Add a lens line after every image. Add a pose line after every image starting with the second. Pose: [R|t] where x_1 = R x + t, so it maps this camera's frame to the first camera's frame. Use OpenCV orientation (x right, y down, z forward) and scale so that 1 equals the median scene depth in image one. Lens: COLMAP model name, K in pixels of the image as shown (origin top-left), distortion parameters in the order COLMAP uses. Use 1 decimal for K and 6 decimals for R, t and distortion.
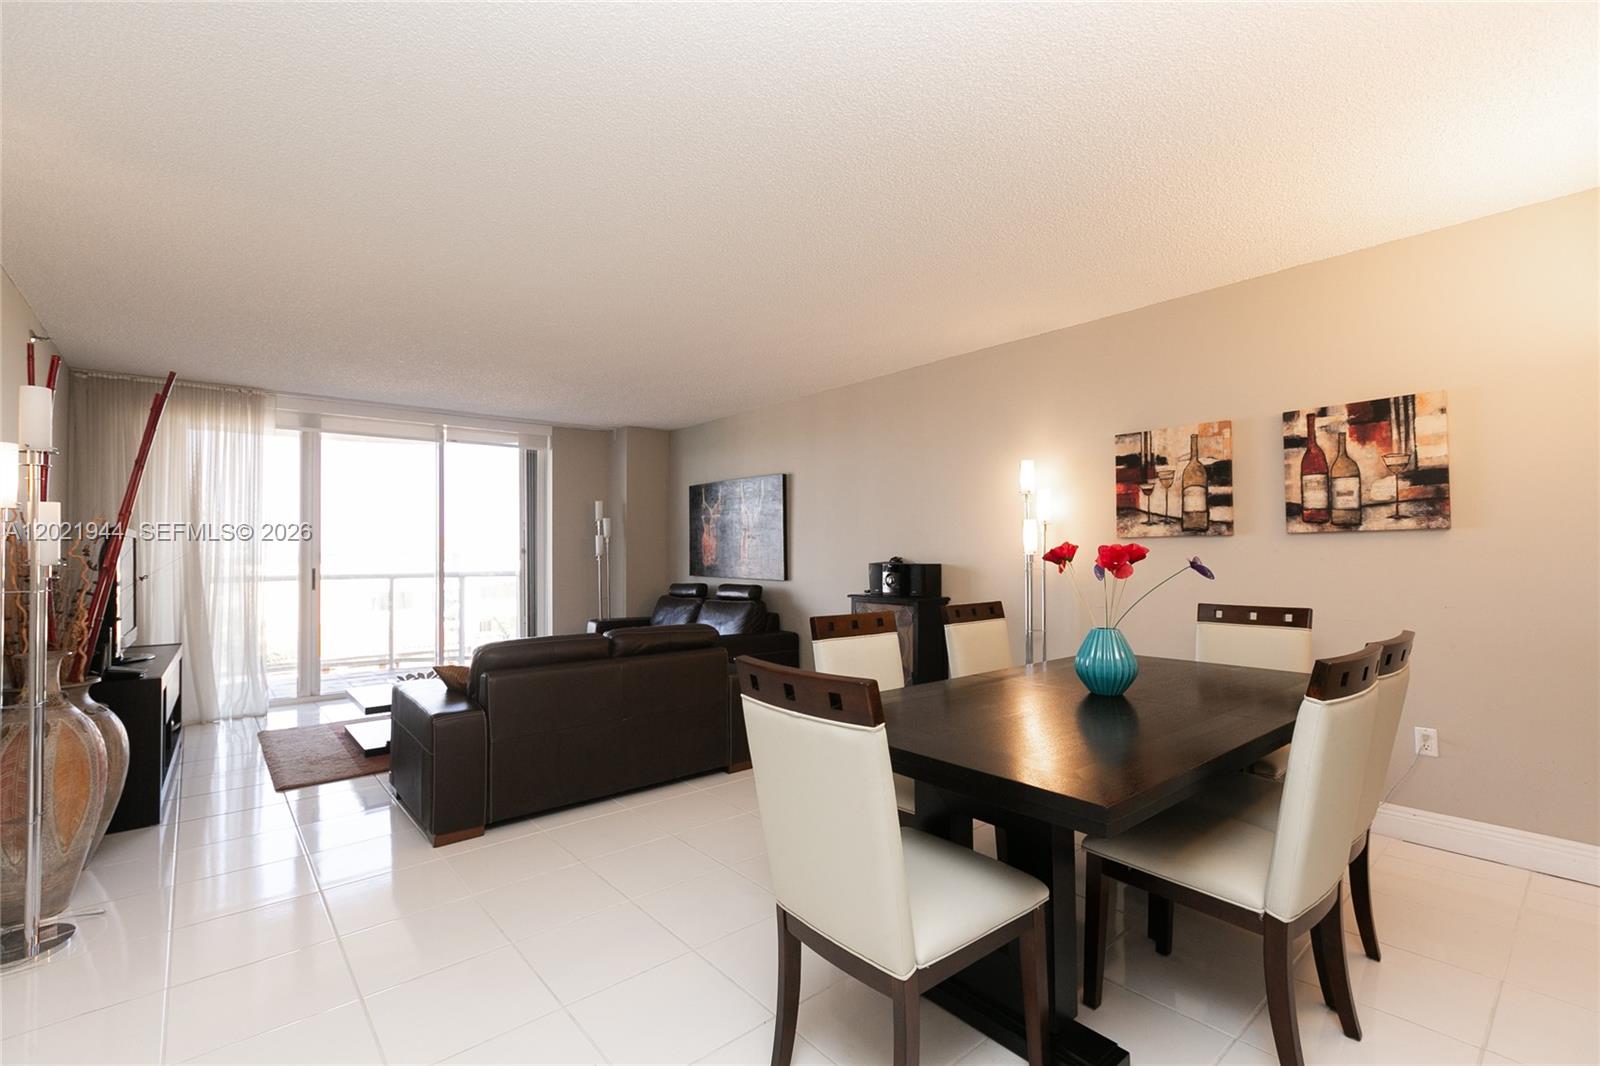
lens RADIAL K [[706.6, 0, 804.8], [0, 706.6, 538.1], [0, 0, 1]] dist [0.004967, 0.000332]
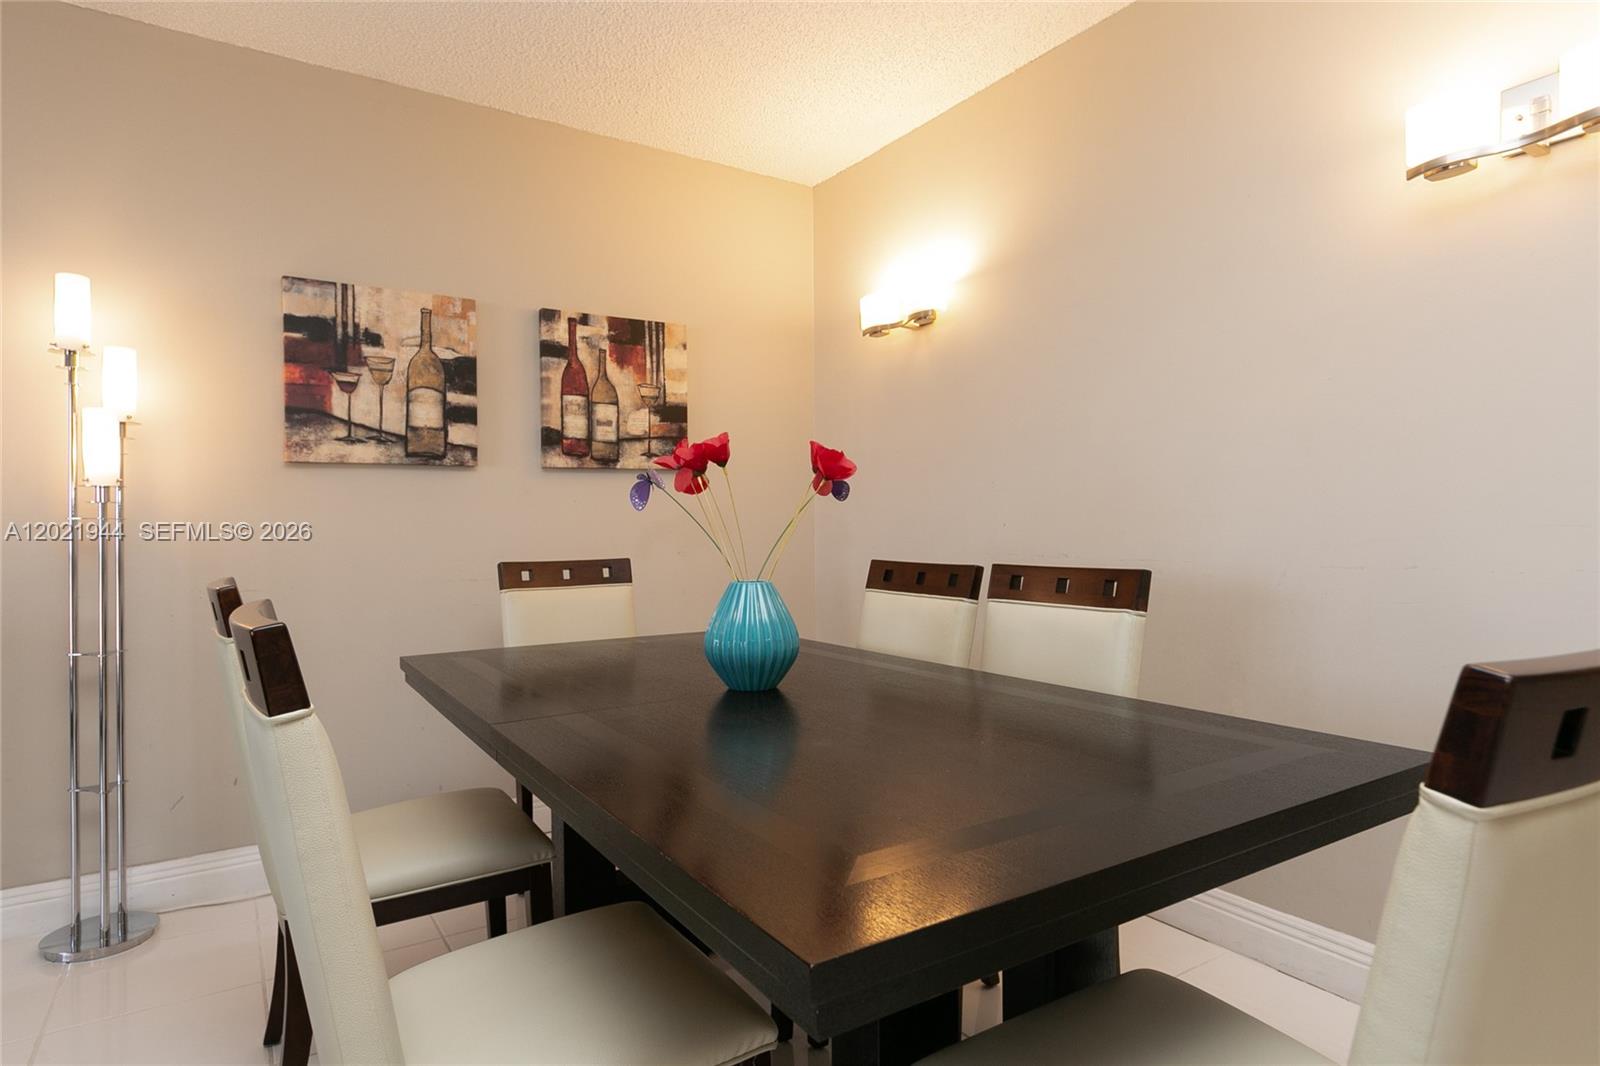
lens RADIAL K [[881.4, 0, 802.0], [0, 881.4, 530.4], [0, 0, 1]] dist [0.000601, 0.000559]
pose [[0.127094, 0.006409, 0.991870, -0.225611], [-0.005322, 0.999969, -0.005780, 0.065369], [-0.991876, -0.004544, 0.127124, 0.610400]]
